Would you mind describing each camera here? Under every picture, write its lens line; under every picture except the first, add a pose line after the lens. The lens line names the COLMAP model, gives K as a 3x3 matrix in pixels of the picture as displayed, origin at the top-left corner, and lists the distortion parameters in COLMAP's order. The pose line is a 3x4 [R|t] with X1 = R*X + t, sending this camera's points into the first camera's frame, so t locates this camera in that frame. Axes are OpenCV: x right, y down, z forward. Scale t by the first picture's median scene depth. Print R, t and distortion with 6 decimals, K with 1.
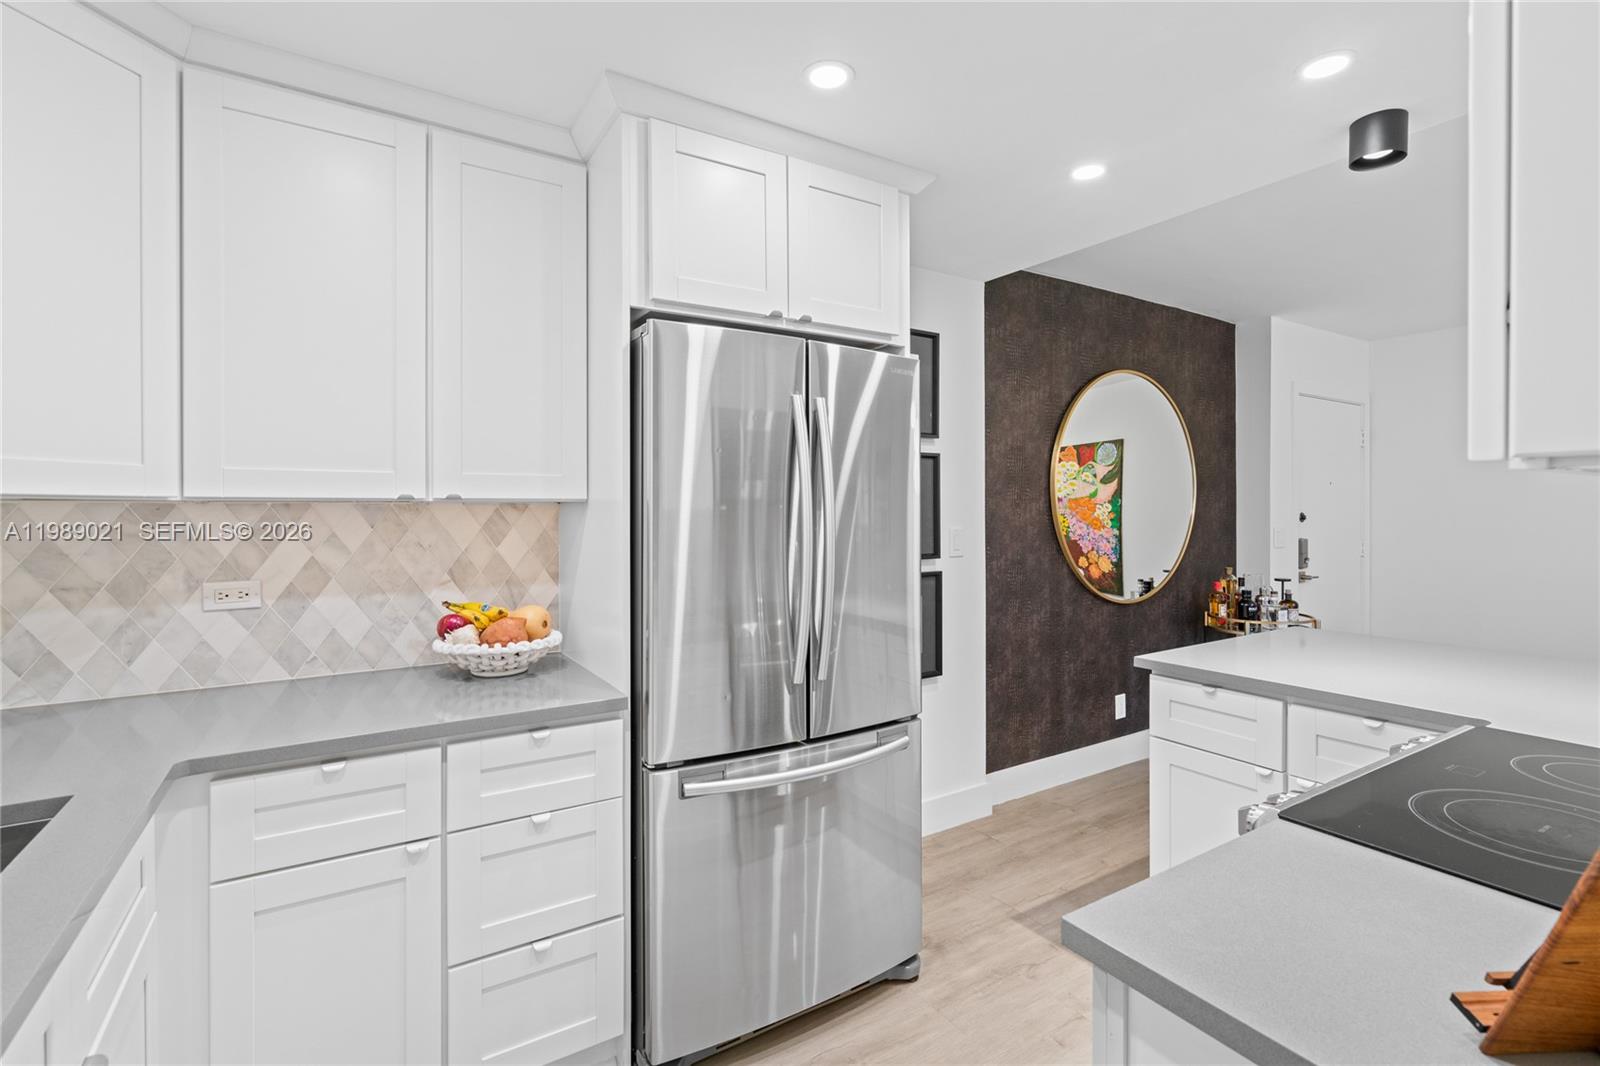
lens RADIAL K [[735.6, 0, 809.3], [0, 735.6, 500.8], [0, 0, 1]] dist [-0.004546, -0.000050]
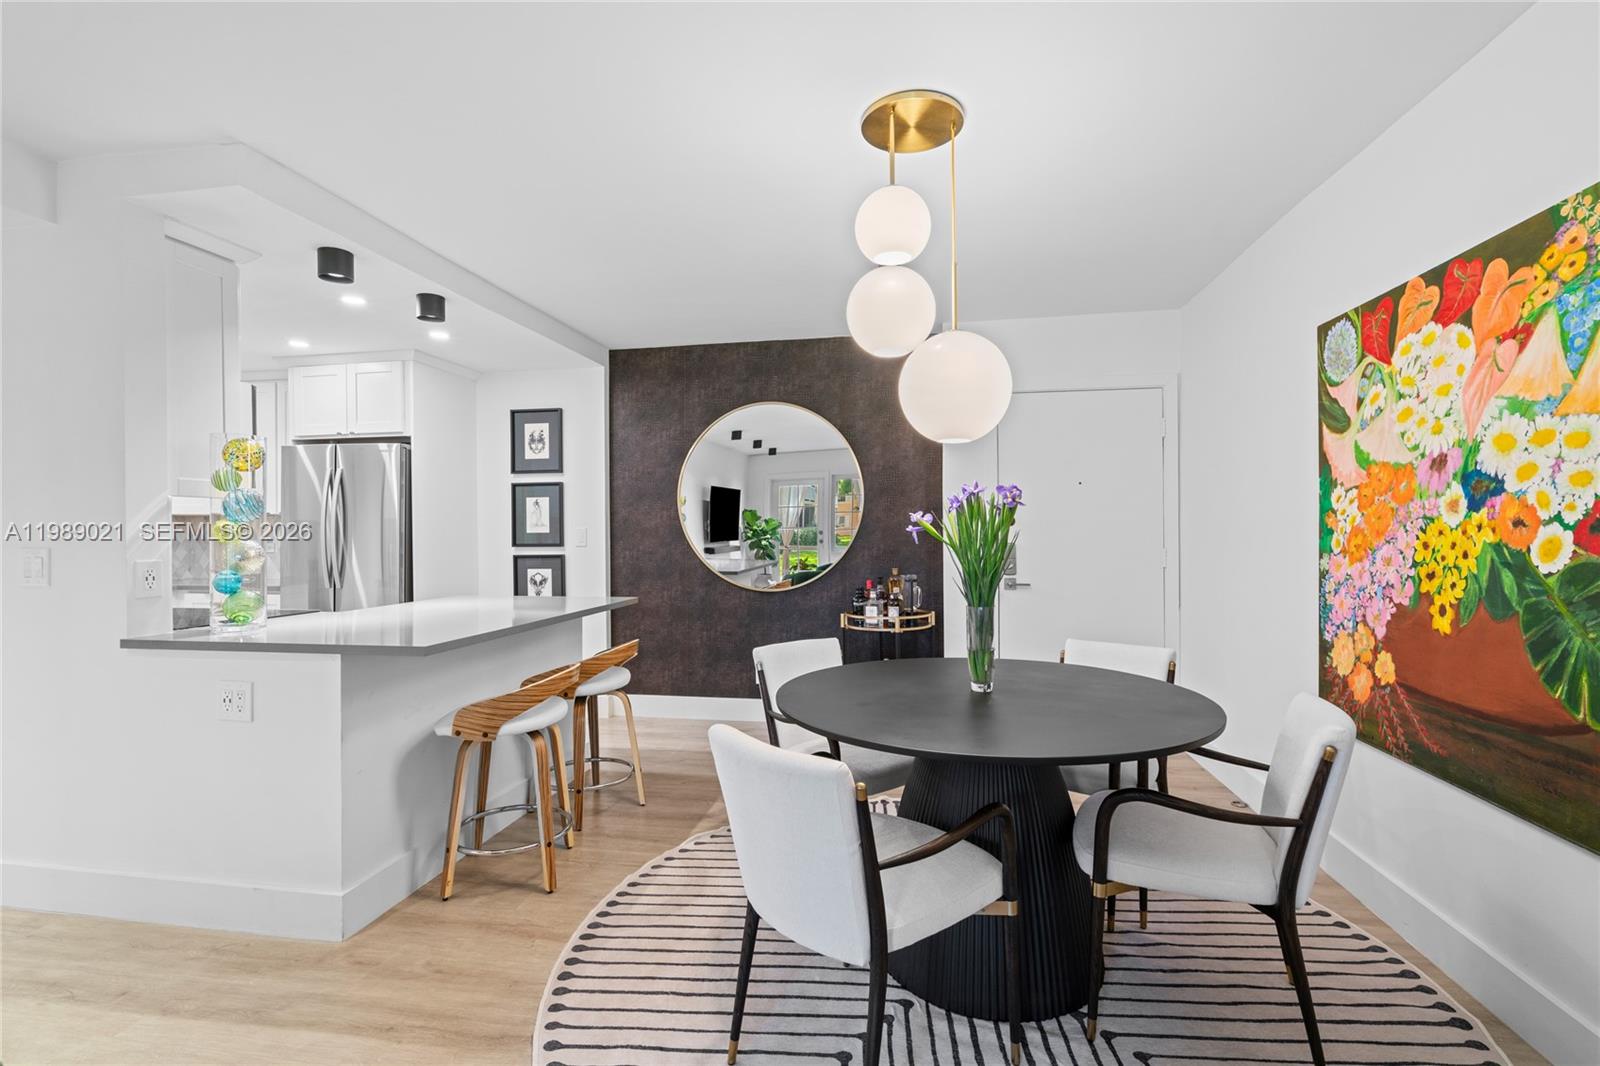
lens RADIAL K [[719.7, 0, 803.2], [0, 719.7, 529.4], [0, 0, 1]] dist [-0.003180, 0.001435]
pose [[0.744514, -0.004408, -0.667592, 1.275961], [0.010090, 0.999938, 0.004650, 0.030262], [0.667531, -0.010198, 0.744512, 0.140502]]
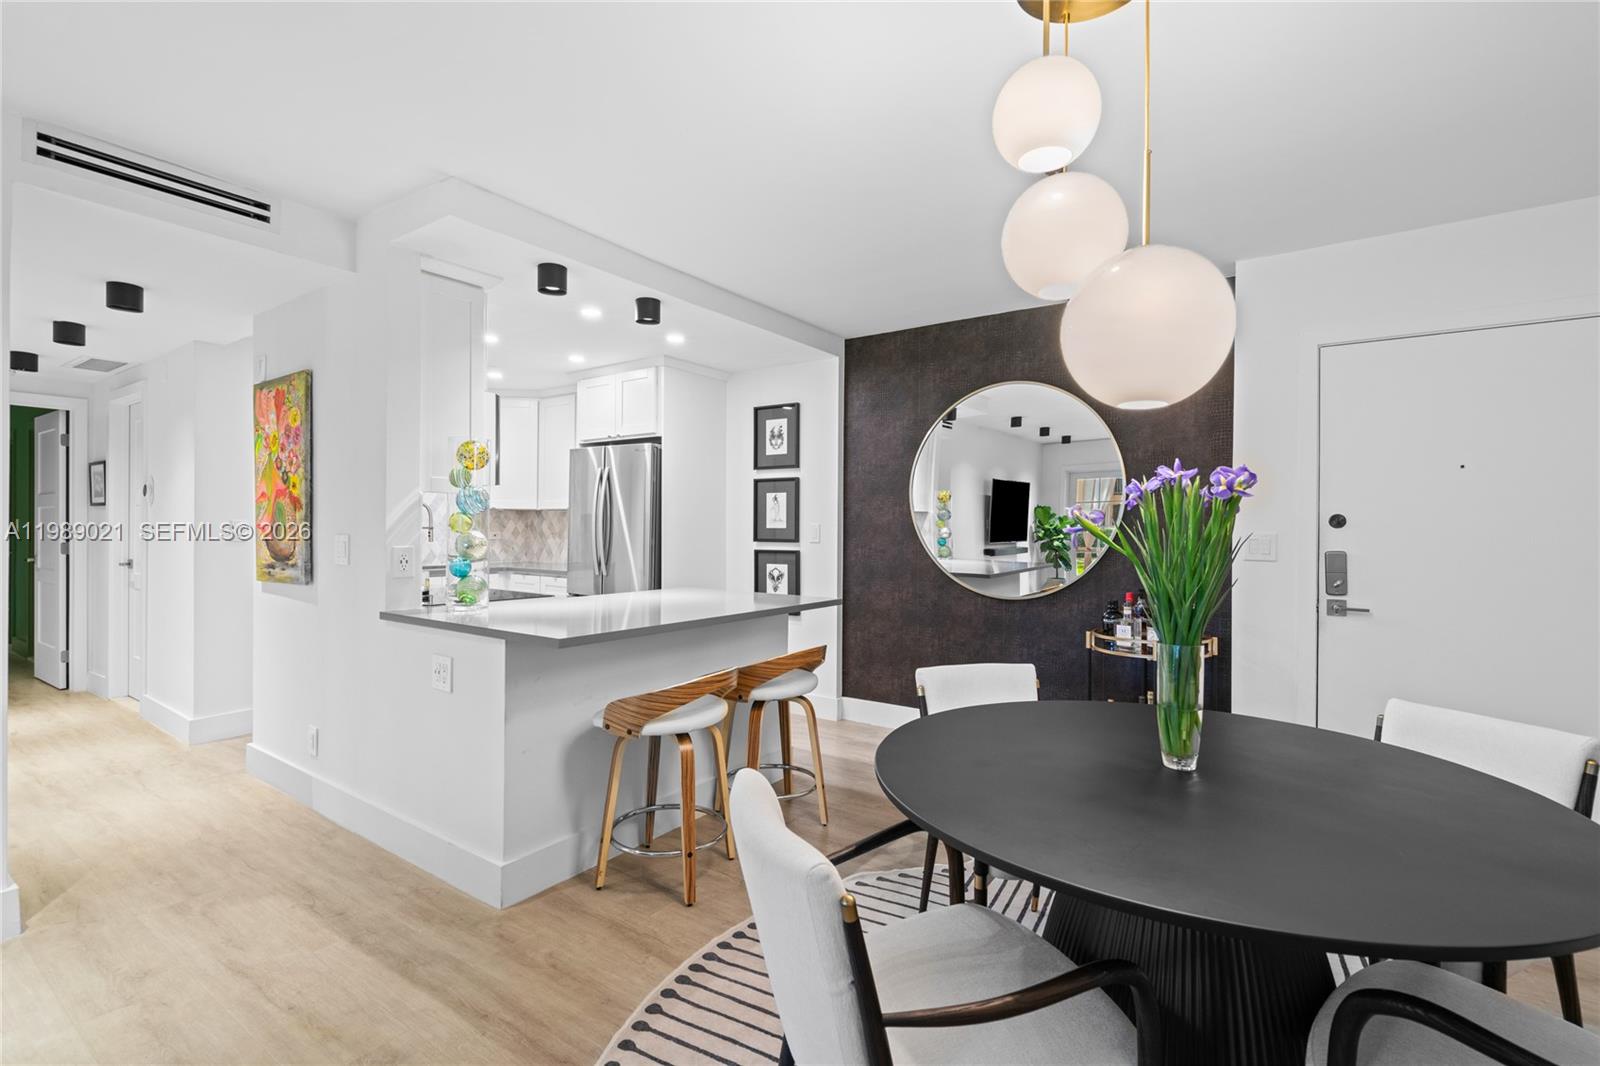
lens RADIAL K [[724.5, 0, 801.4], [0, 724.5, 525.3], [0, 0, 1]] dist [-0.002301, 0.000738]
pose [[0.390136, 0.001832, -0.920755, 1.281051], [-0.002249, 0.999997, 0.001037, 0.030932], [0.920754, 0.001666, 0.390139, 0.309906]]
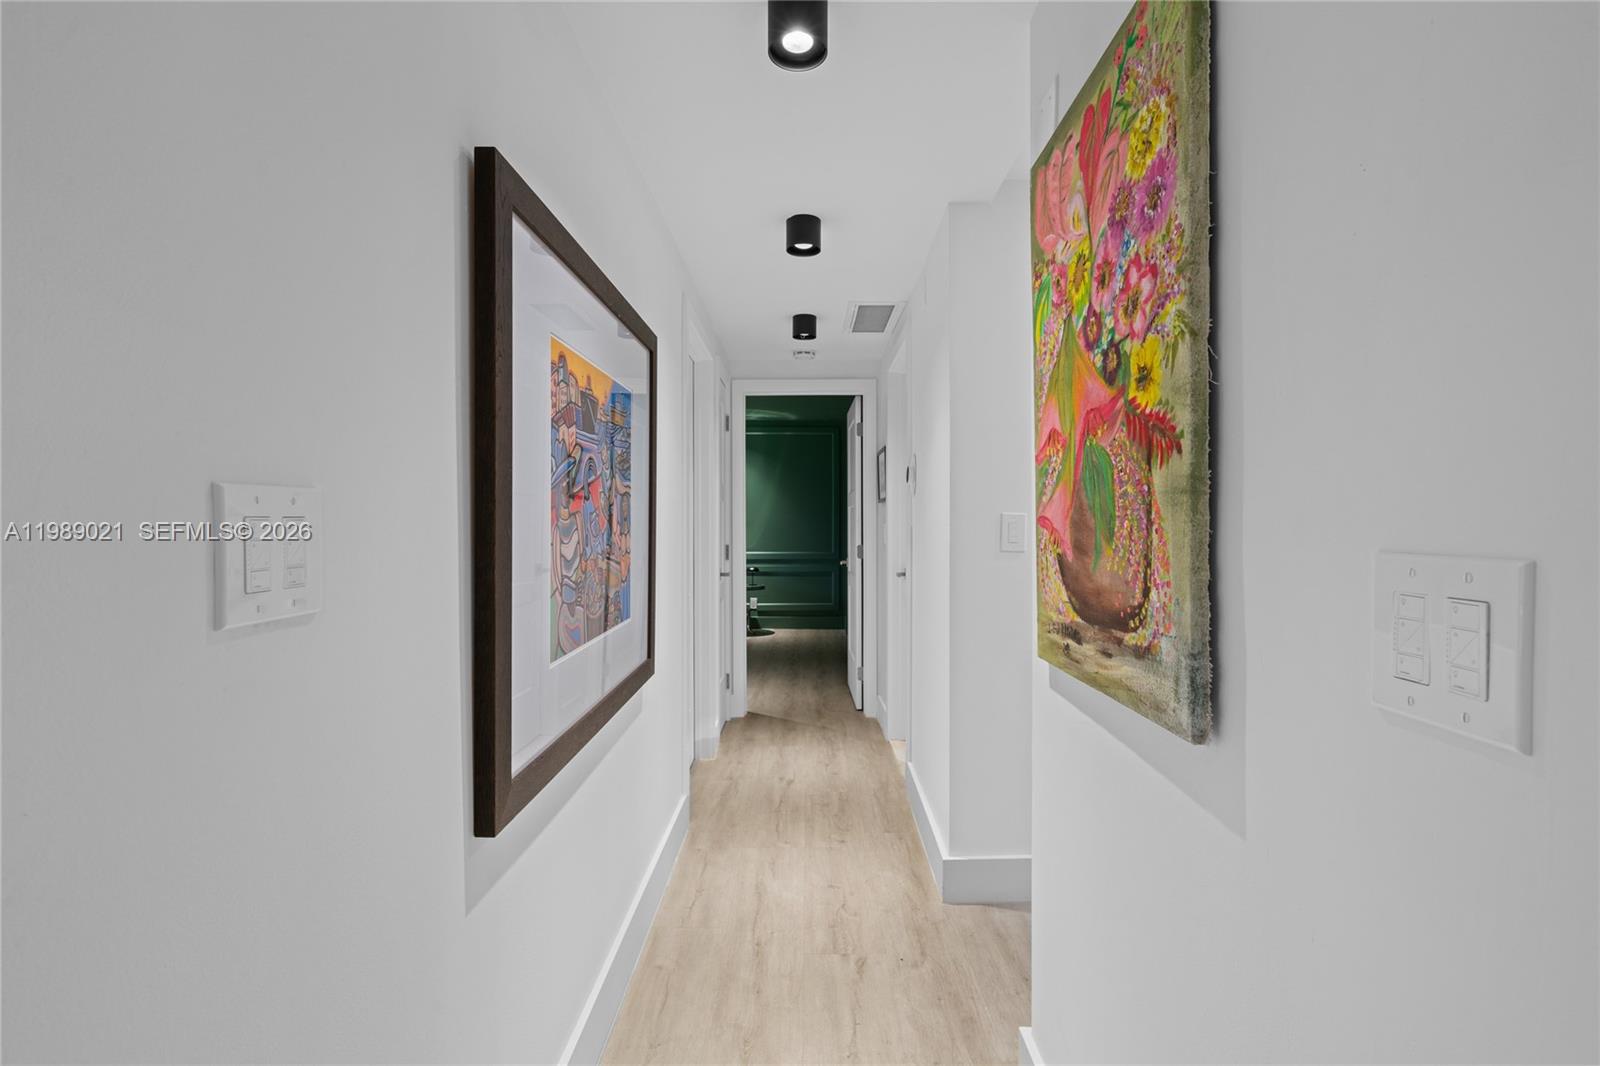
lens RADIAL K [[719.7, 0, 803.2], [0, 719.7, 529.4], [0, 0, 1]] dist [-0.003180, 0.001435]
pose [[-0.537450, 0.003562, -0.843288, 0.549476], [0.001490, 0.999994, 0.003274, 0.037298], [0.843294, 0.000503, -0.537452, 0.130214]]
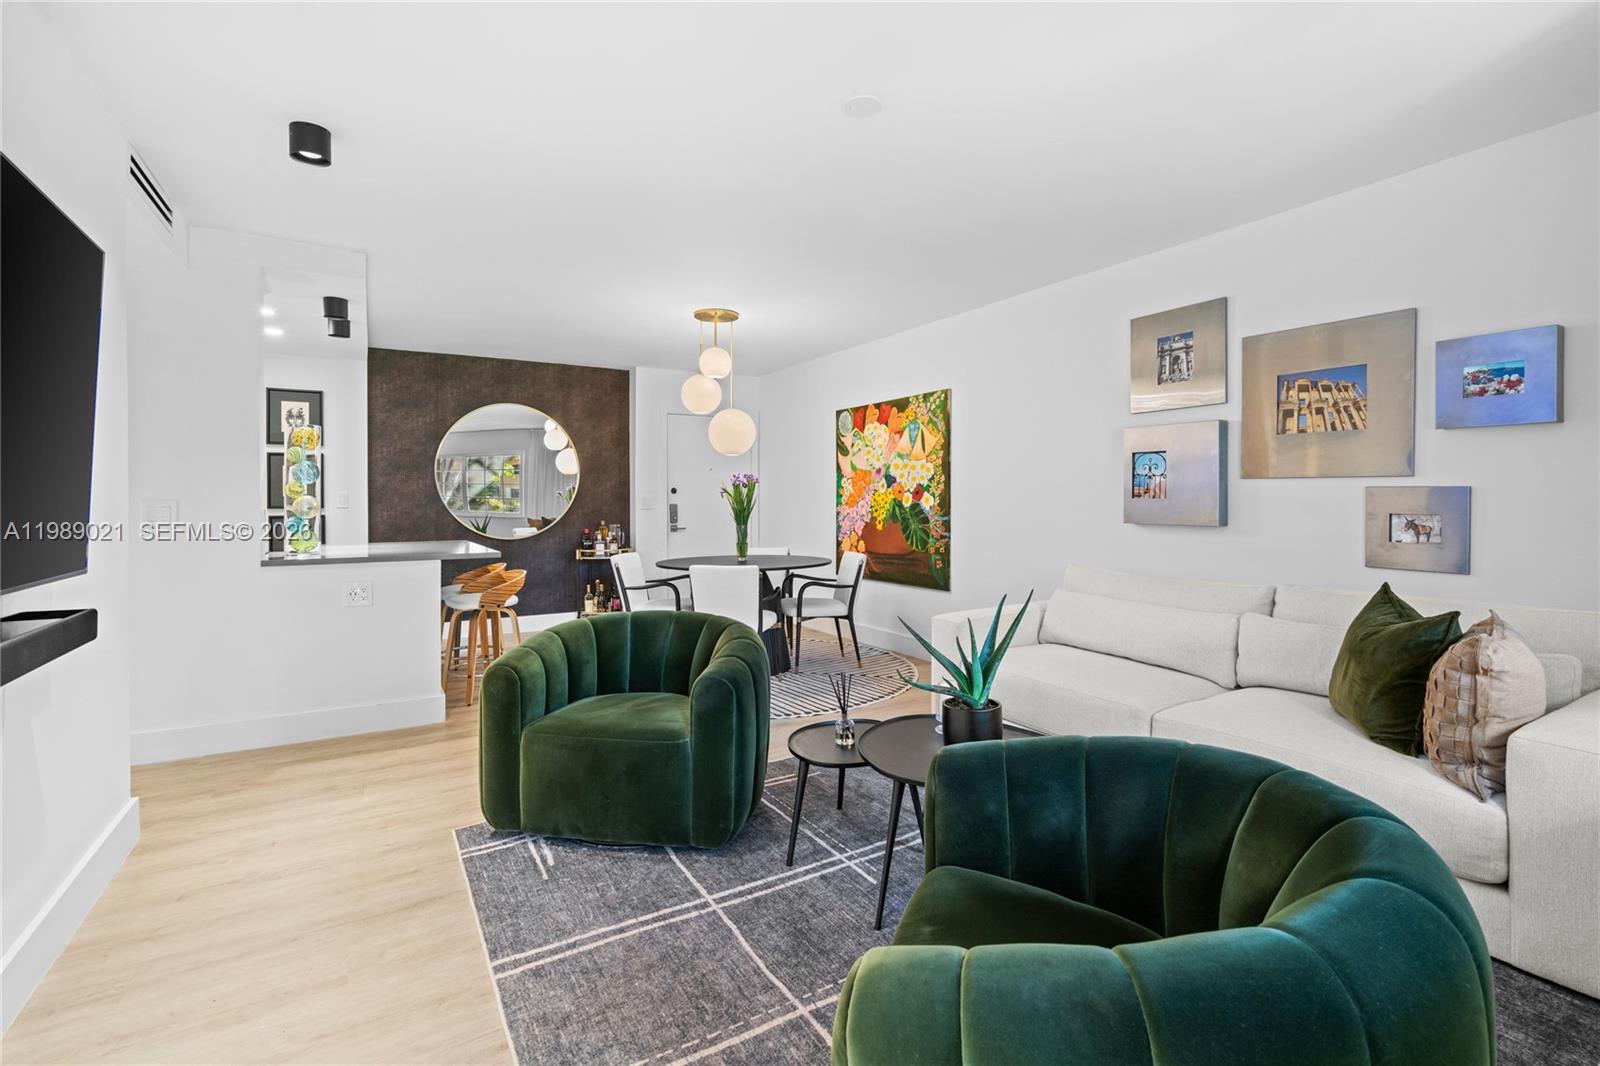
lens RADIAL K [[735.6, 0, 809.3], [0, 735.6, 500.8], [0, 0, 1]] dist [-0.004546, -0.000050]
pose [[0.999817, -0.003712, -0.018789, 1.156803], [0.003838, 0.999970, 0.006692, 0.040137], [0.018764, -0.006763, 0.999801, -0.693136]]
